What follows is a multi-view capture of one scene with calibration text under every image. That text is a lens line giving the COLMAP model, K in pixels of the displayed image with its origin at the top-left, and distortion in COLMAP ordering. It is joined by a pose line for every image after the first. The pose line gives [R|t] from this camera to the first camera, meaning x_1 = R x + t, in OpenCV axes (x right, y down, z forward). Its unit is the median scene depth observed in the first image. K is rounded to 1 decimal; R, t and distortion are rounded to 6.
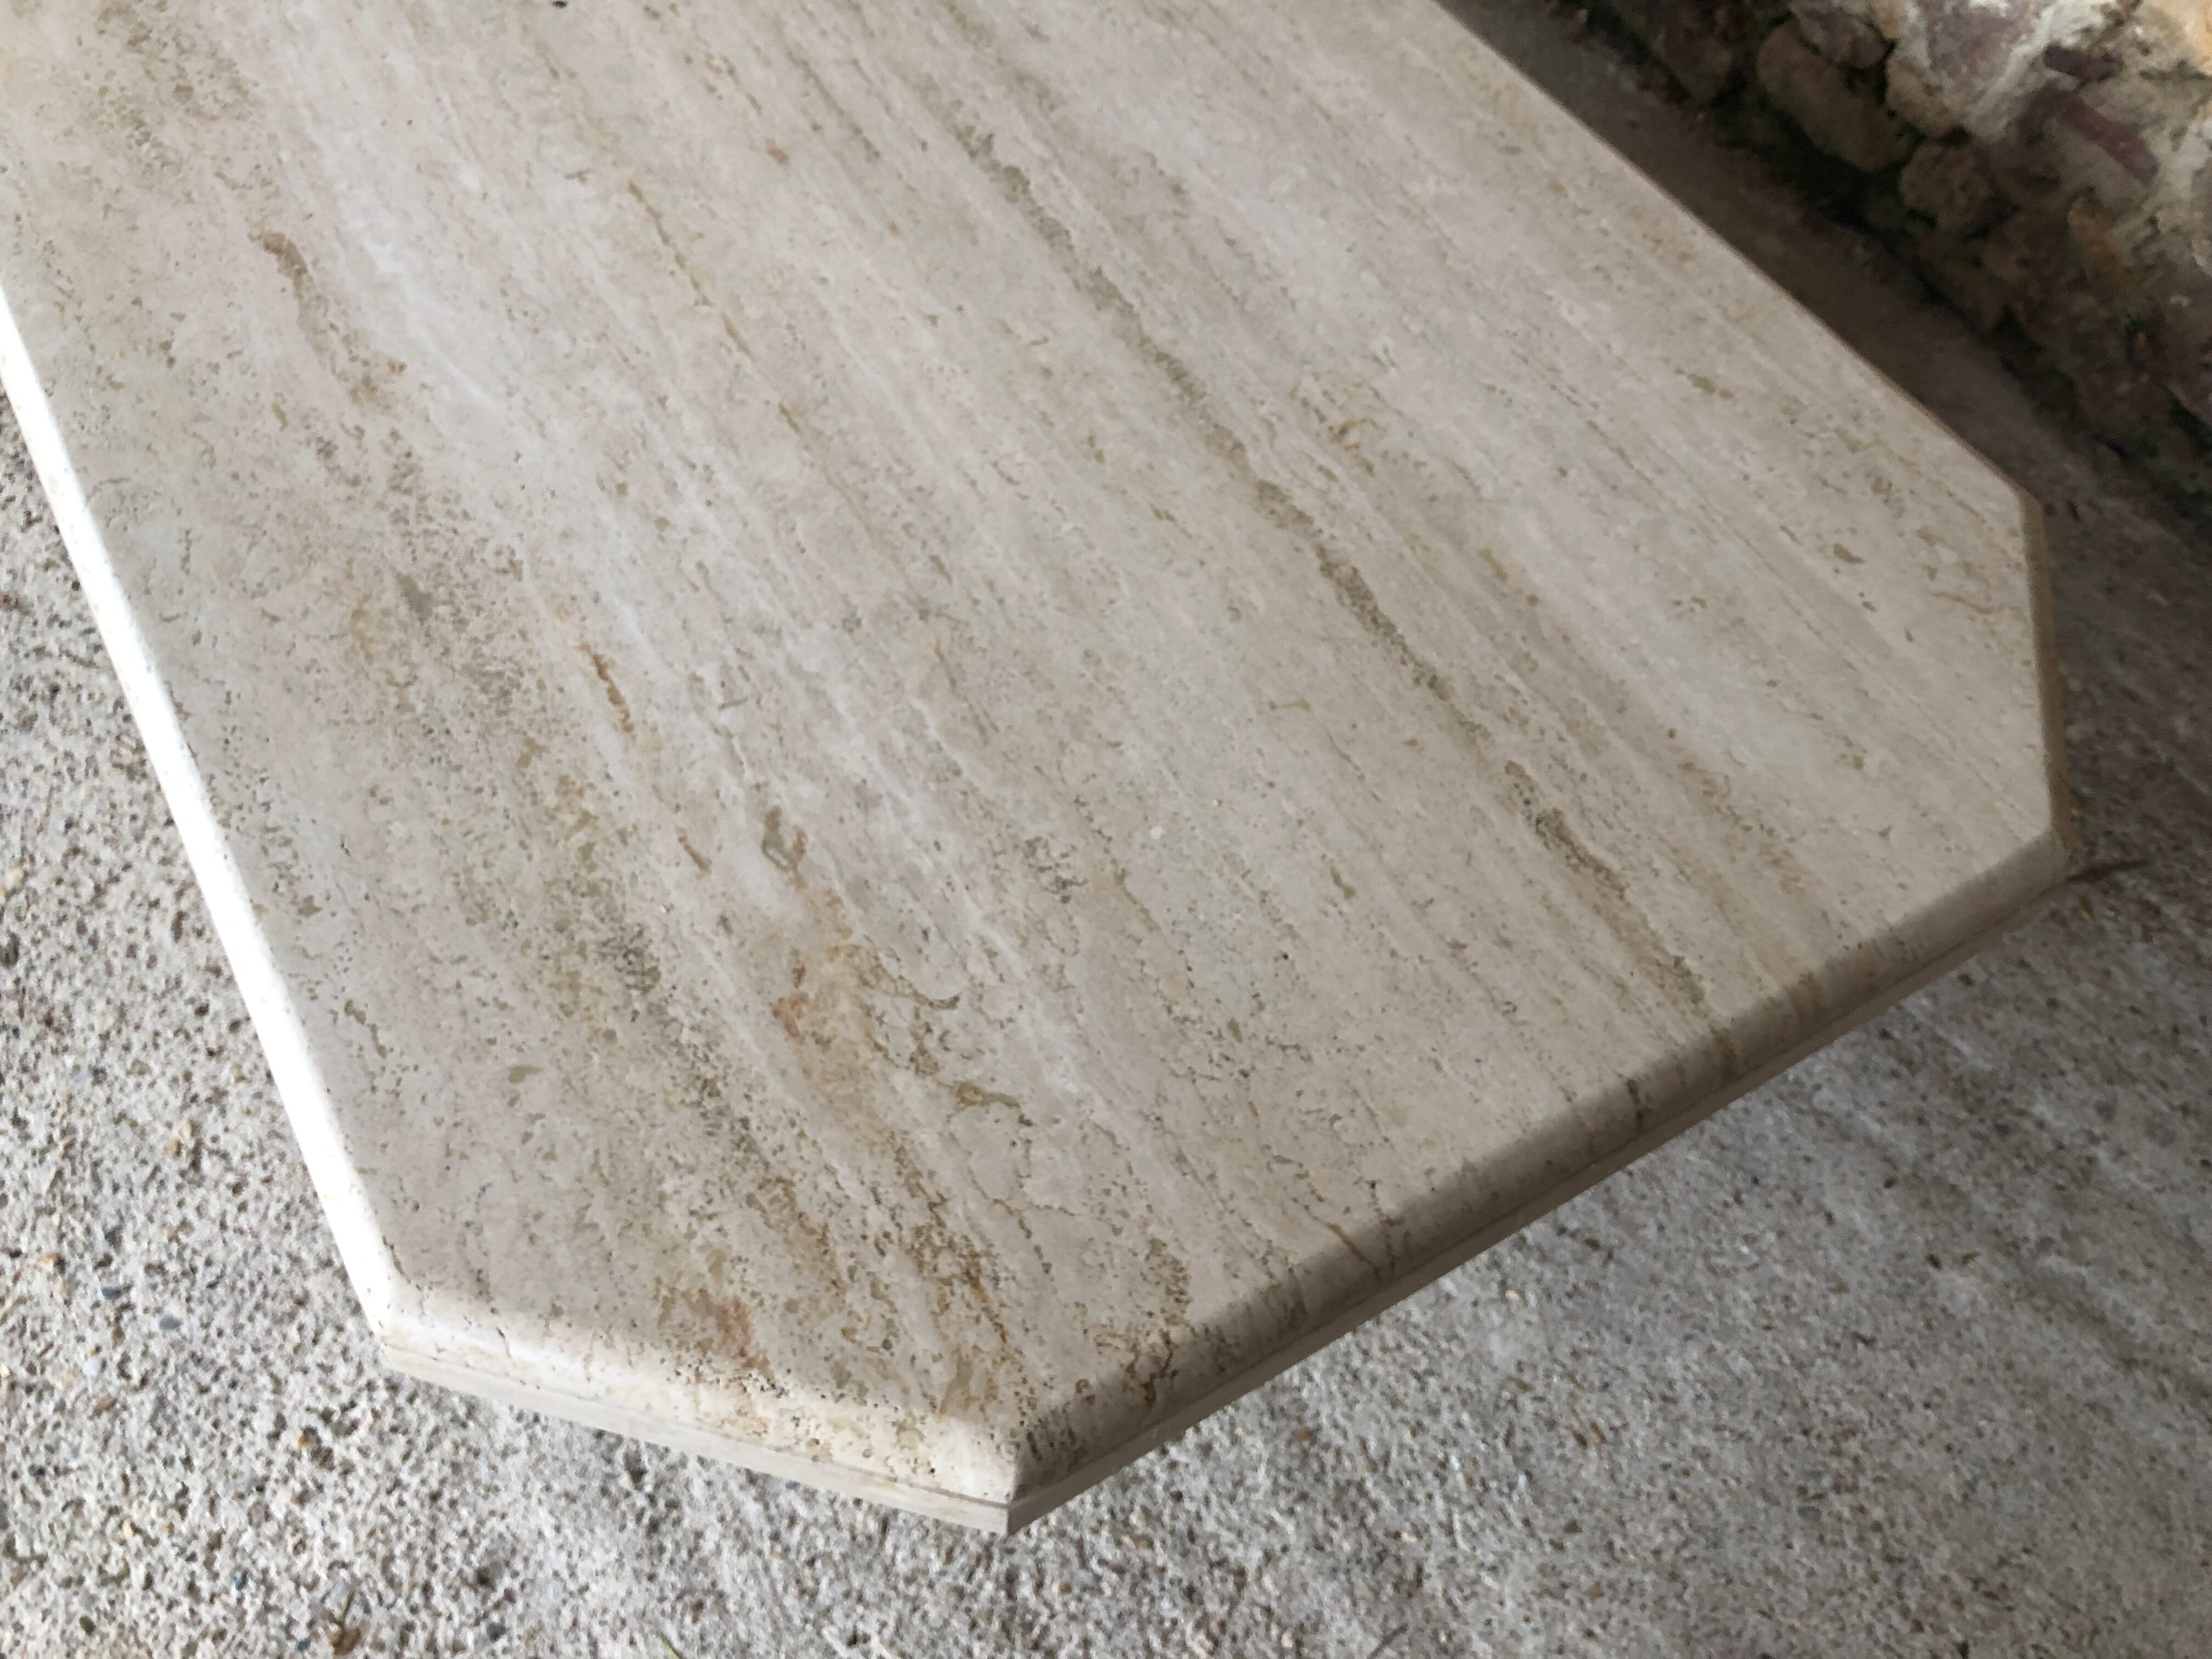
lens RADIAL K [[1830.9, 0, 1106.1], [0, 1830.9, 819.2], [0, 0, 1]] dist [0.022014, -0.018709]
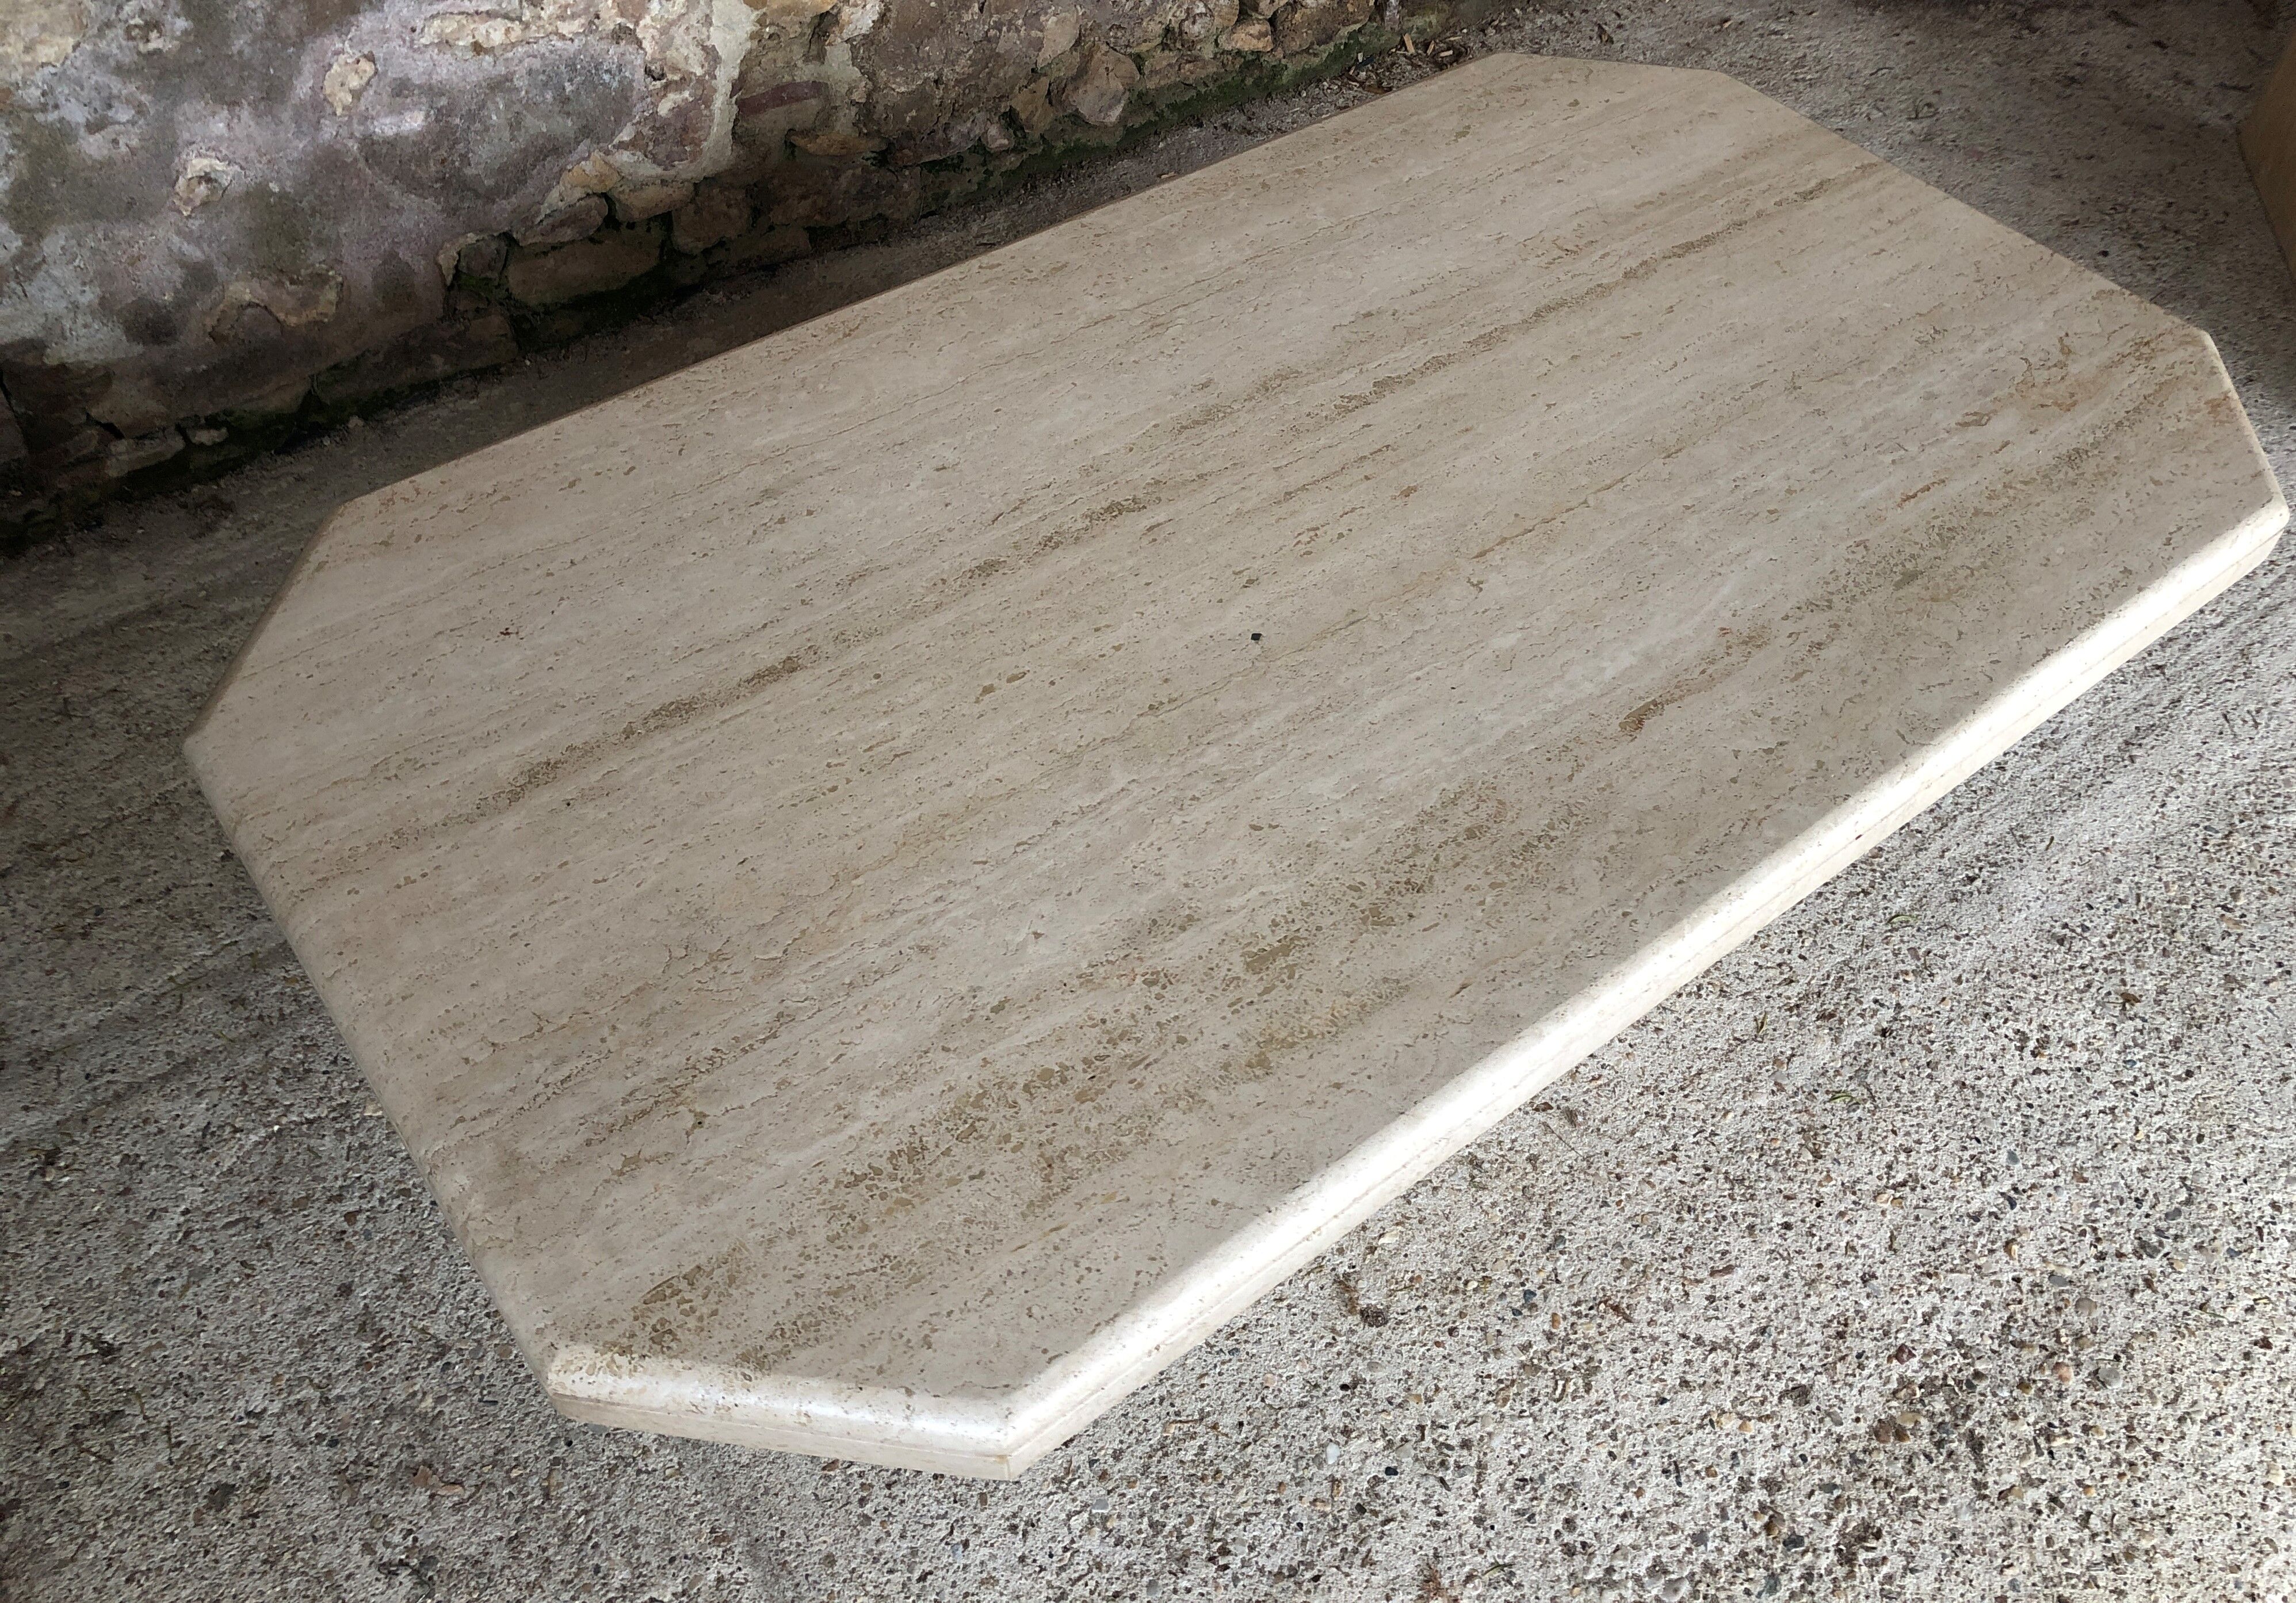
lens RADIAL K [[1916.9, 0, 1174.6], [0, 1916.9, 716.0], [0, 0, 1]] dist [0.010075, 0.008676]
pose [[-0.118121, -0.773661, 0.622492, -1.227632], [0.777250, 0.318112, 0.542851, -1.276226], [-0.618004, 0.547954, 0.563752, 0.432093]]
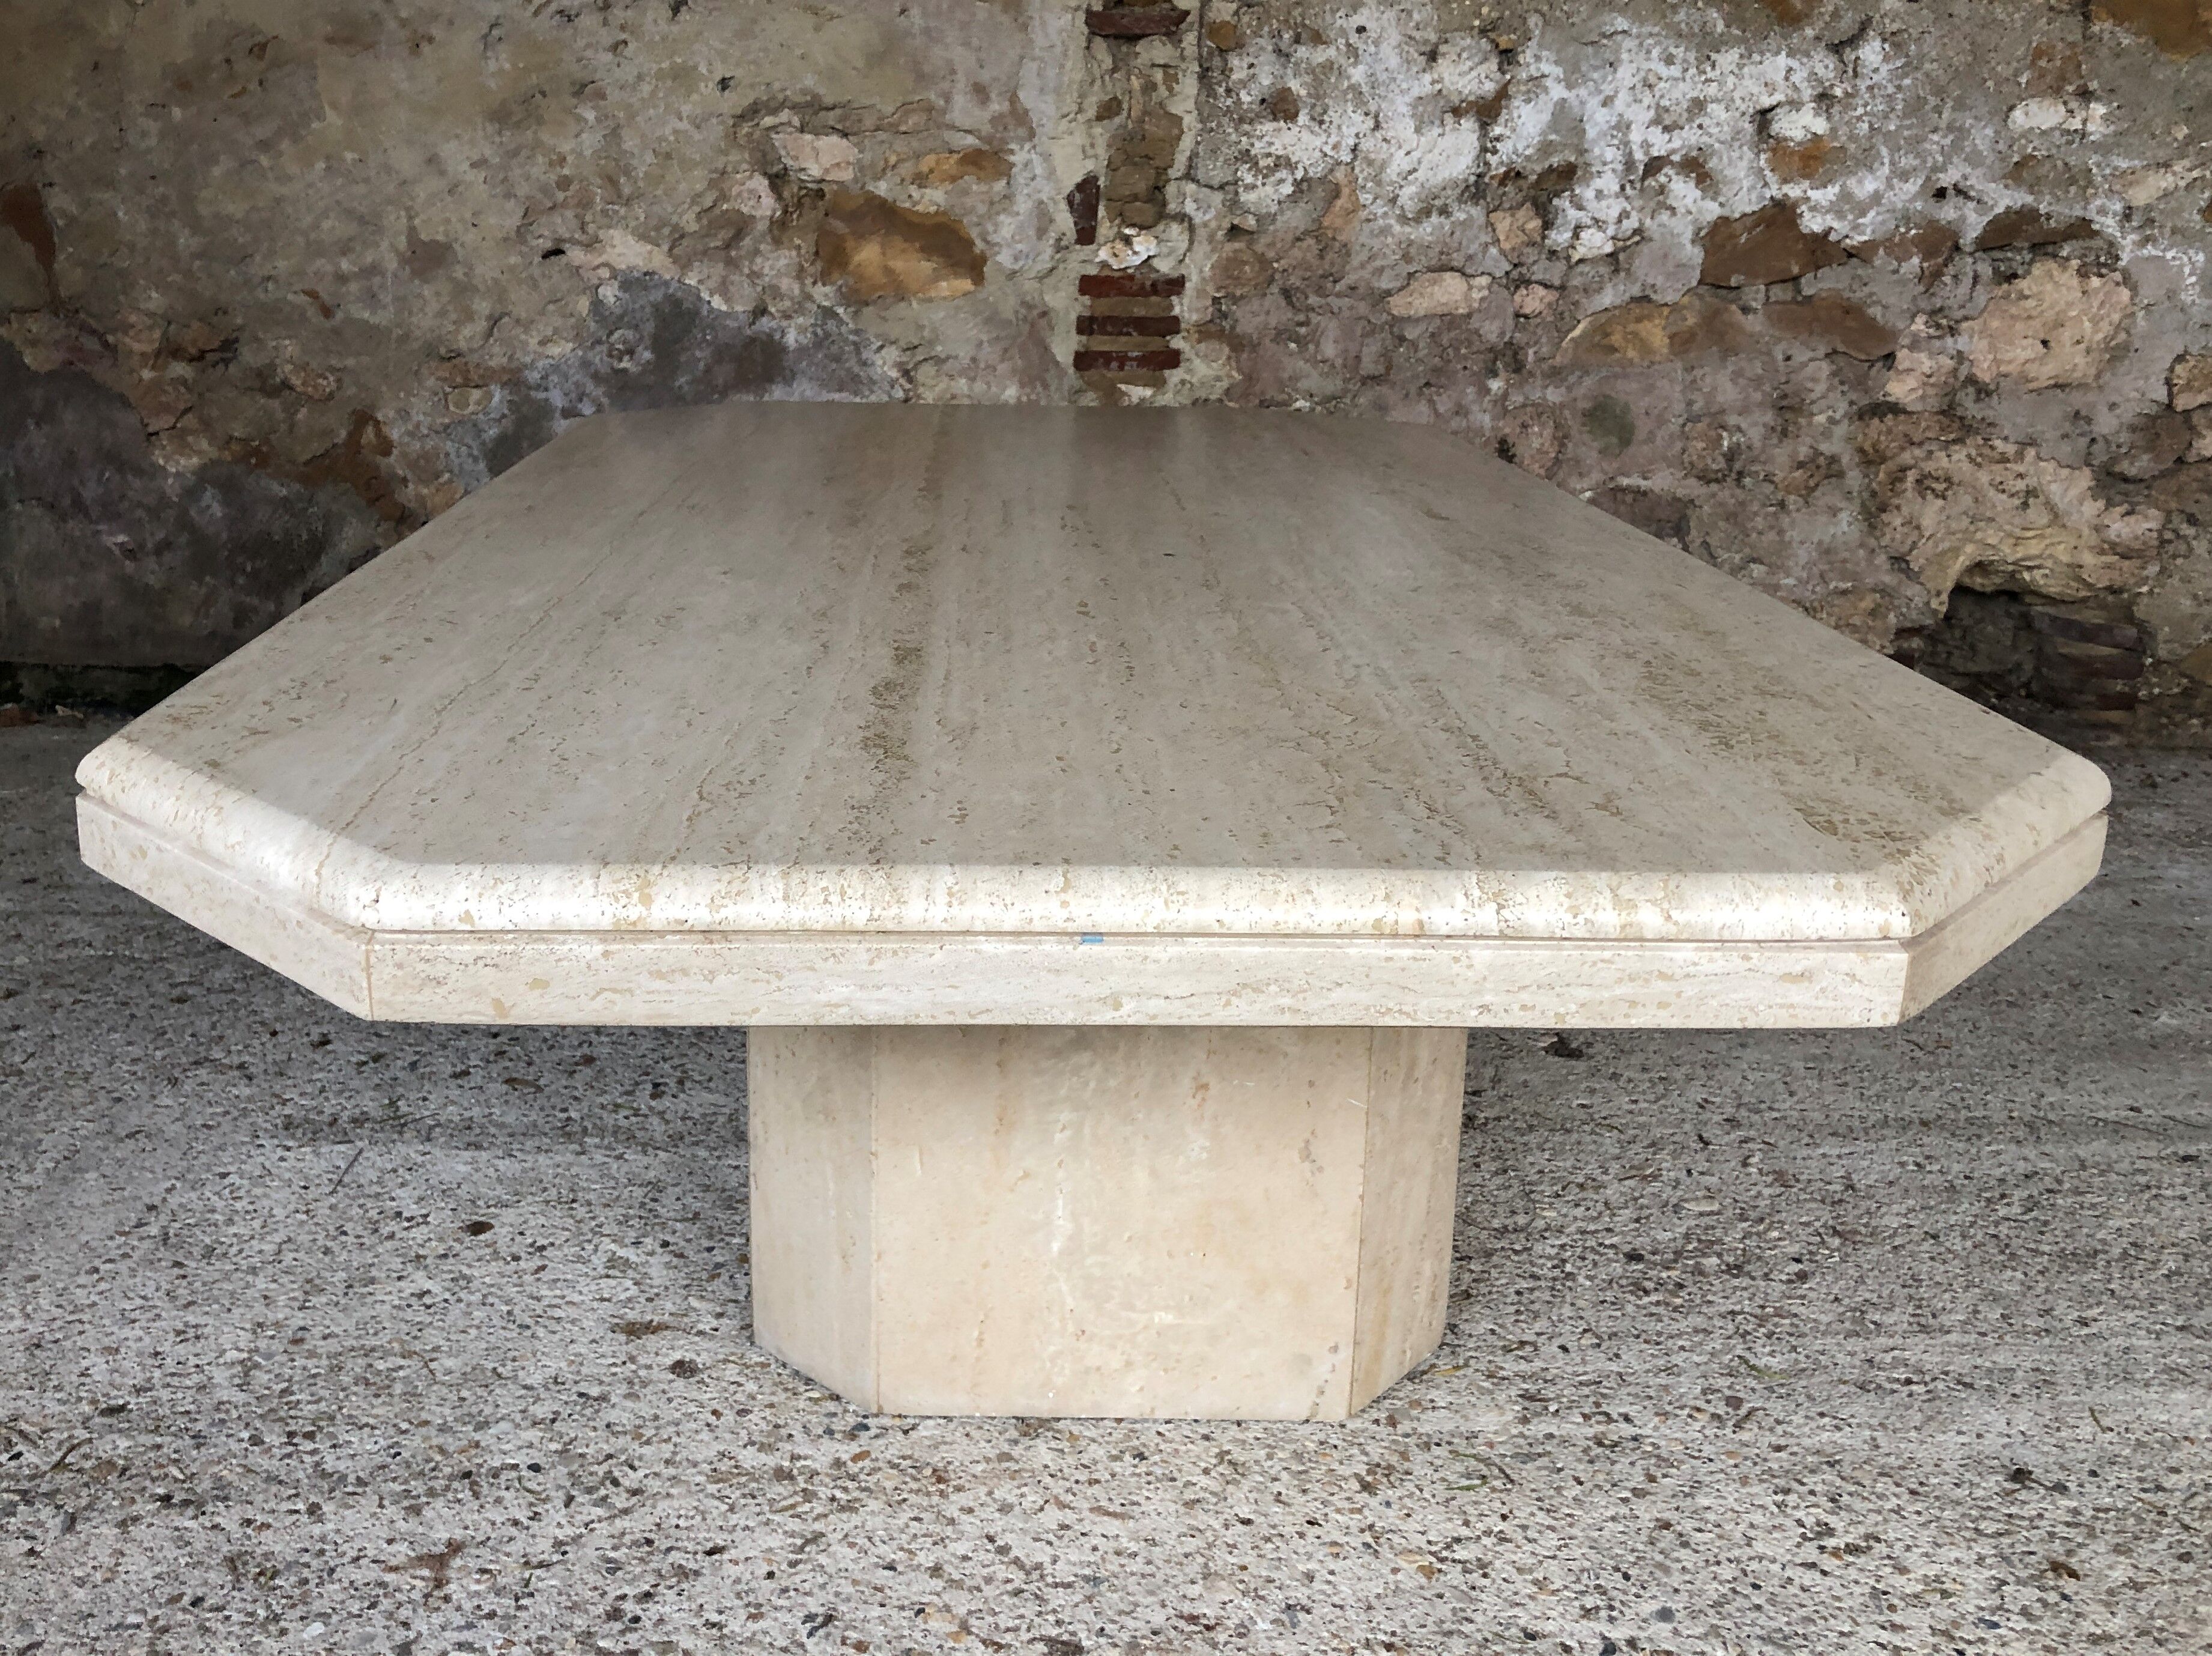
lens RADIAL K [[2004.5, 0, 1009.2], [0, 2004.5, 718.9], [0, 0, 1]] dist [0.010643, 0.002453]
pose [[0.494596, -0.277432, 0.823654, -1.481610], [0.712910, 0.671564, -0.201892, -0.037678], [-0.497125, 0.687047, 0.529937, 0.420051]]
